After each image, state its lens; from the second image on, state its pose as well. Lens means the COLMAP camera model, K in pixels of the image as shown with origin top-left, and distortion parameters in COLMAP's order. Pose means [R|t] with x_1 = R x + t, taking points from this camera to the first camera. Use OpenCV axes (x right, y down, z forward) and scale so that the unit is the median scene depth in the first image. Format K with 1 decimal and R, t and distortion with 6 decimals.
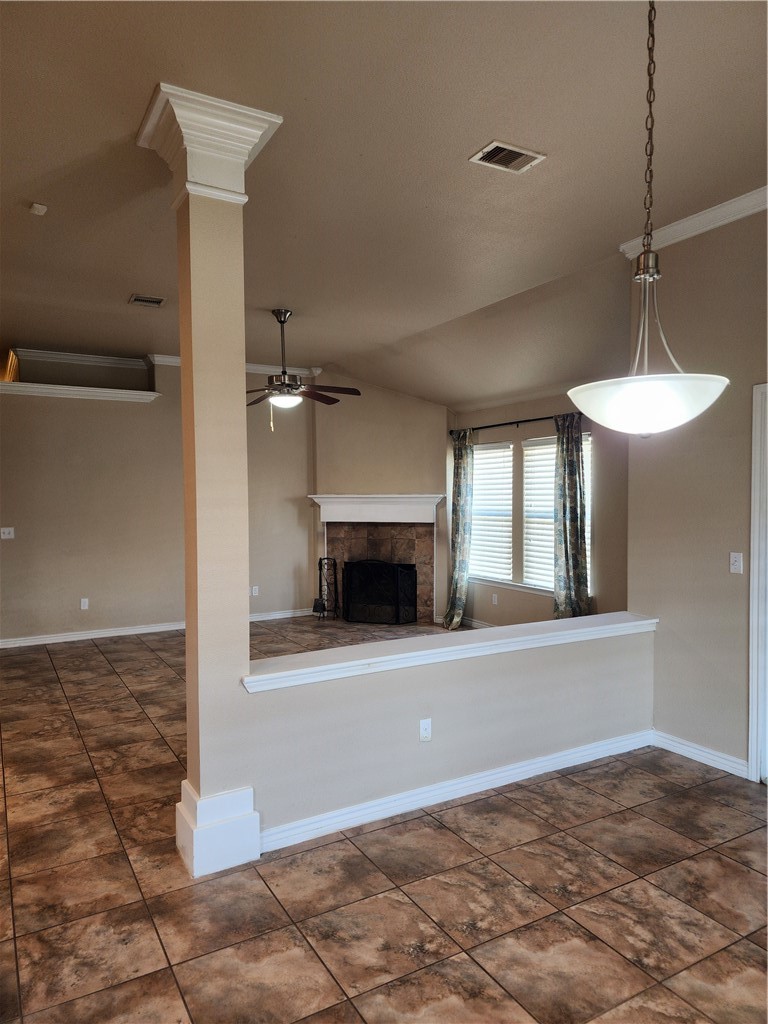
lens RADIAL K [[688.0, 0, 384.7], [0, 688.0, 511.3], [0, 0, 1]] dist [0.068176, -0.052265]
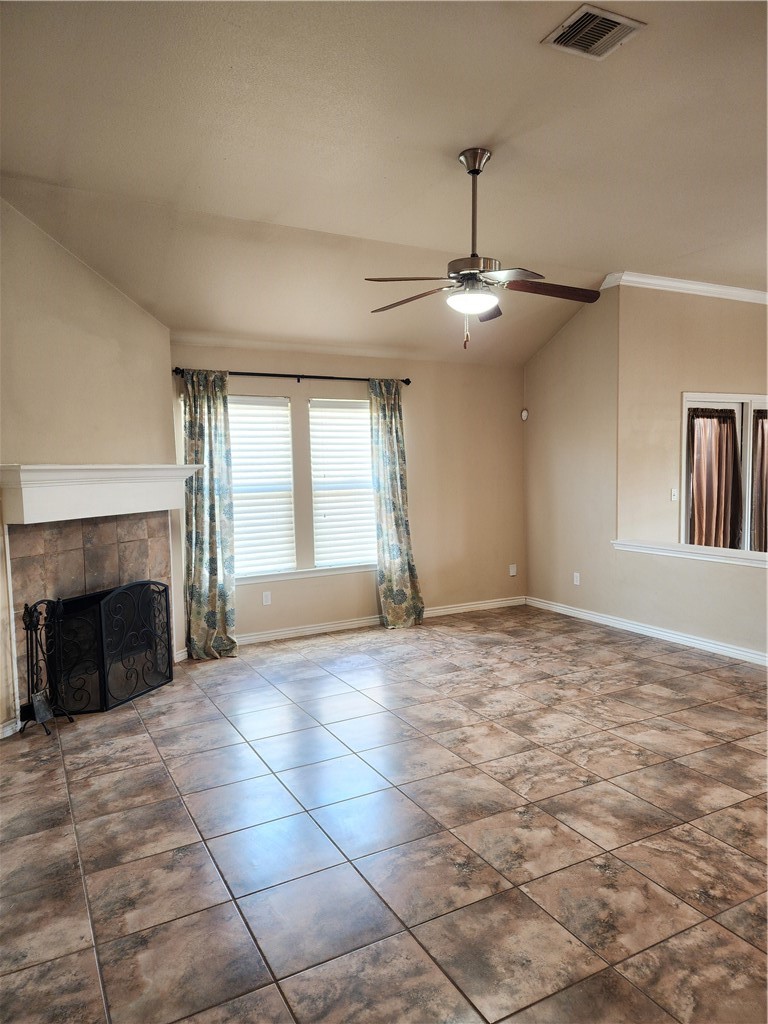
lens RADIAL K [[688.0, 0, 391.1], [0, 688.0, 532.2], [0, 0, 1]] dist [0.068176, -0.052265]
pose [[0.018522, -0.095162, 0.995289, -0.790380], [0.045517, 0.994508, 0.094240, -0.019078], [-0.998792, 0.043557, 0.022752, 1.069776]]
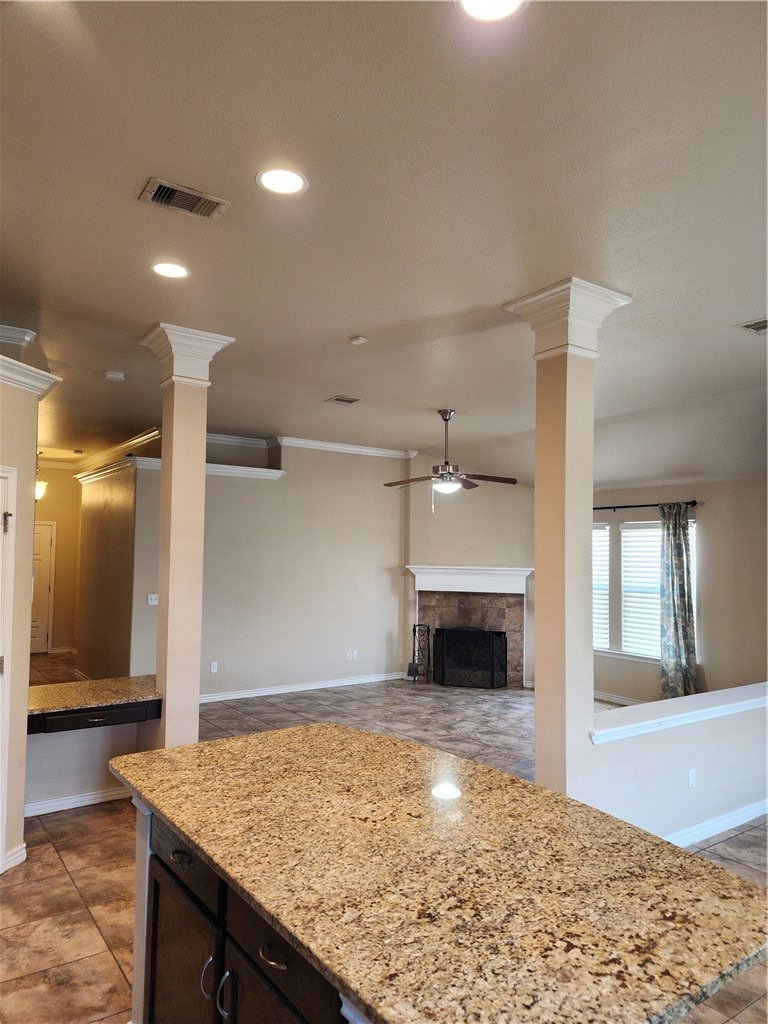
lens RADIAL K [[688.0, 0, 385.2], [0, 688.0, 519.8], [0, 0, 1]] dist [0.068176, -0.052265]
pose [[0.995753, 0.023300, 0.089070, -0.343213], [-0.016399, 0.996863, -0.077433, -0.016712], [-0.090595, 0.075643, 0.993011, -0.111977]]
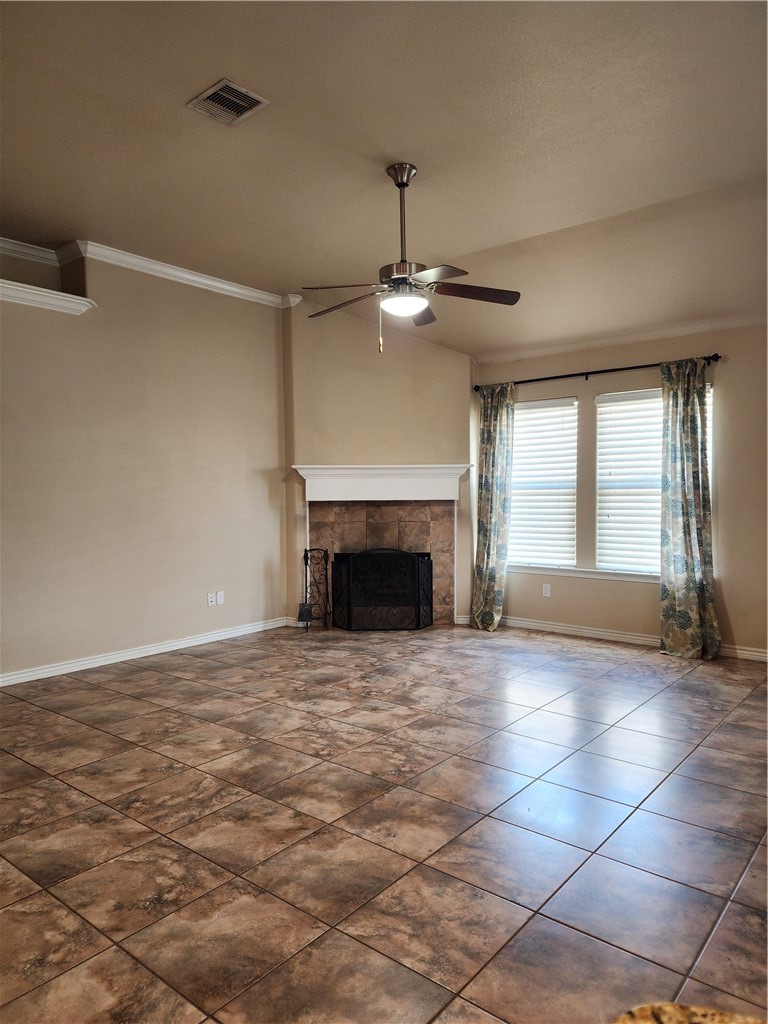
lens RADIAL K [[688.0, 0, 386.6], [0, 688.0, 522.3], [0, 0, 1]] dist [0.068176, -0.052265]
pose [[0.934369, -0.019784, 0.355756, -0.400281], [0.013908, 0.999721, 0.019067, 0.035654], [-0.356035, -0.012868, 0.934384, 0.377376]]
